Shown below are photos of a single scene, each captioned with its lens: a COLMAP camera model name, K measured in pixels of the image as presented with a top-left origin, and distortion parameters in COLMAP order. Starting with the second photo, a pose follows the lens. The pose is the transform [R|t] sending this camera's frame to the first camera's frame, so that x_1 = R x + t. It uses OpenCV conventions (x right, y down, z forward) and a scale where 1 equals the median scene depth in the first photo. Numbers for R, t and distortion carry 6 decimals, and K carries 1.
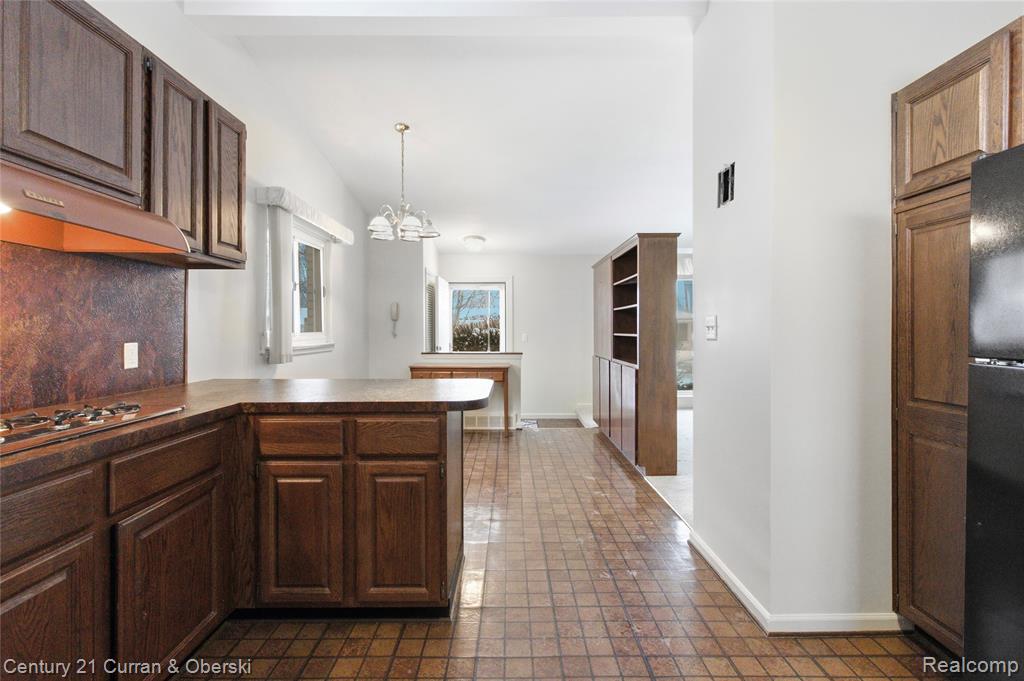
lens RADIAL K [[474.5, 0, 516.0], [0, 474.5, 334.2], [0, 0, 1]] dist [-0.042765, 0.018645]
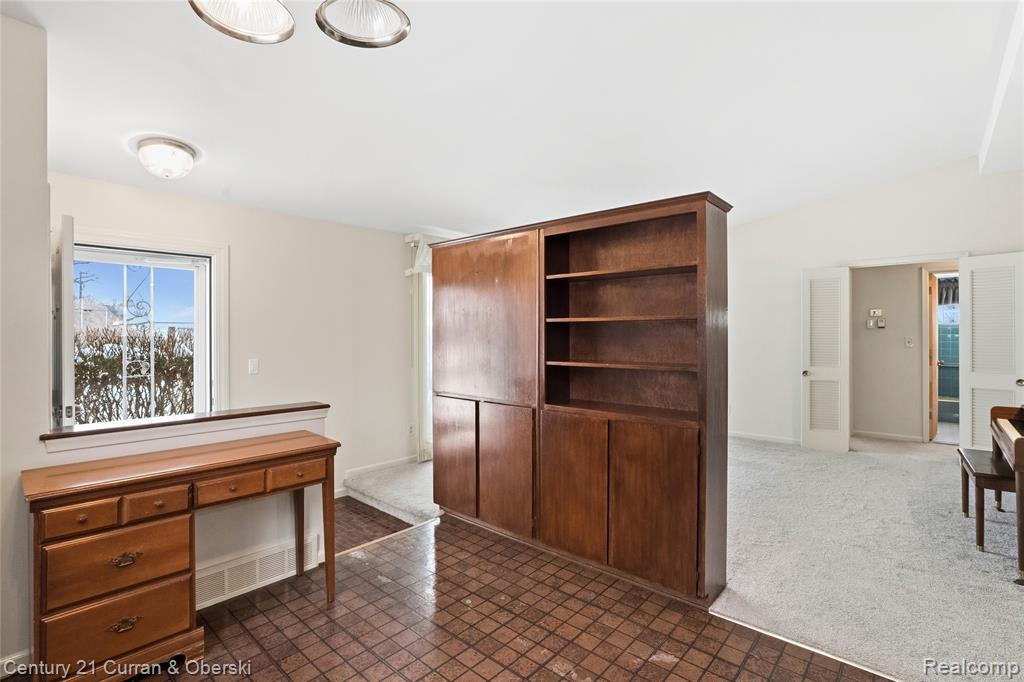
lens RADIAL K [[481.7, 0, 505.9], [0, 481.7, 338.5], [0, 0, 1]] dist [-0.033087, 0.000266]
pose [[0.675248, -0.008785, 0.737539, -0.695923], [0.008966, 0.999953, 0.003702, -0.084948], [-0.737537, 0.004113, 0.675295, 1.687515]]
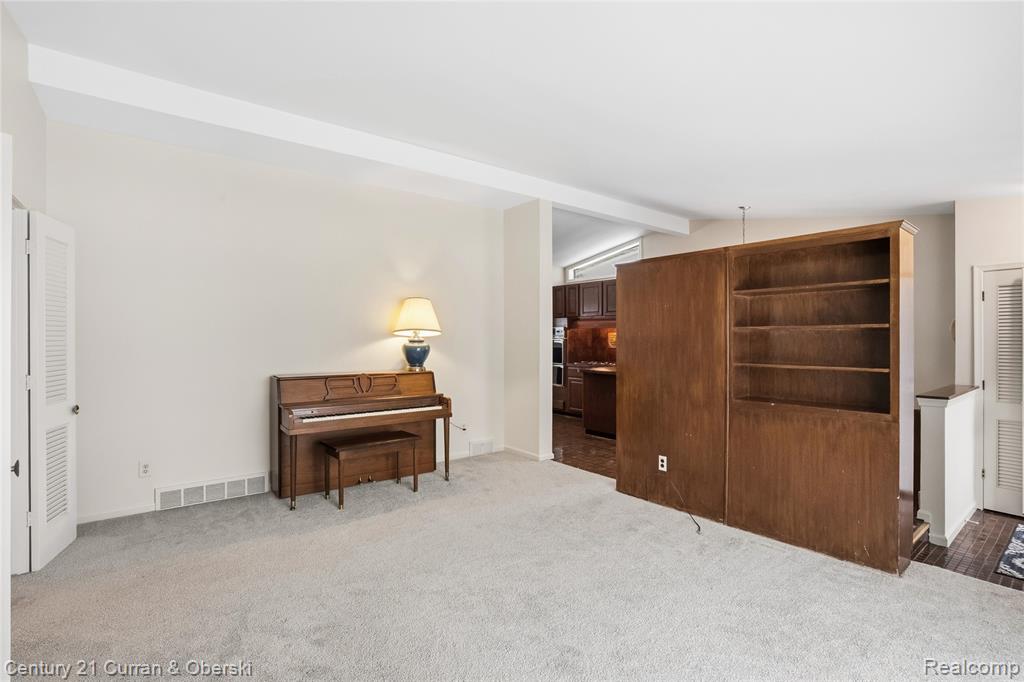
lens RADIAL K [[474.5, 0, 516.0], [0, 474.5, 334.7], [0, 0, 1]] dist [-0.042765, 0.018645]
pose [[-0.786709, -0.005299, -0.617301, 2.581673], [-0.005736, 0.999983, -0.001273, -0.105543], [0.617298, 0.002539, -0.786726, 3.662682]]
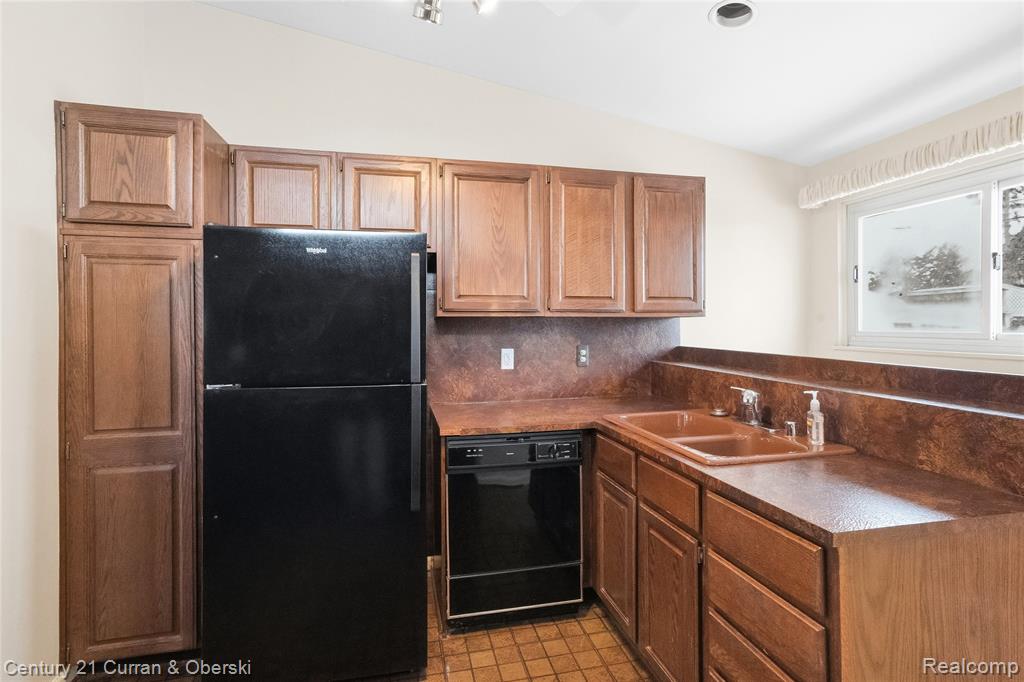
lens RADIAL K [[505.1, 0, 509.3], [0, 505.1, 332.1], [0, 0, 1]] dist [-0.000298, -0.000139]
pose [[-0.210173, -0.012181, 0.977588, -0.350326], [0.013931, 0.999784, 0.015453, -0.071054], [-0.977565, 0.016867, -0.209958, 0.355527]]
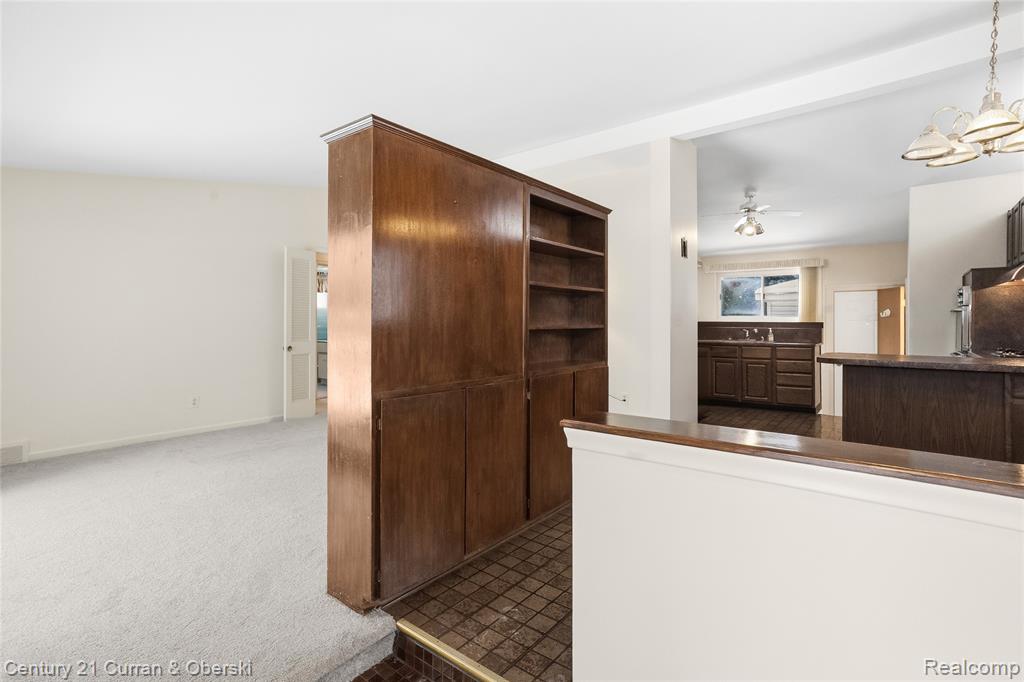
lens RADIAL K [[485.1, 0, 521.0], [0, 485.1, 322.3], [0, 0, 1]] dist [-0.000035, 0.020435]
pose [[-0.787420, -0.001738, 0.616415, -0.355377], [0.005467, 0.999937, 0.009804, -0.031950], [-0.616393, 0.011090, -0.787361, 3.886246]]
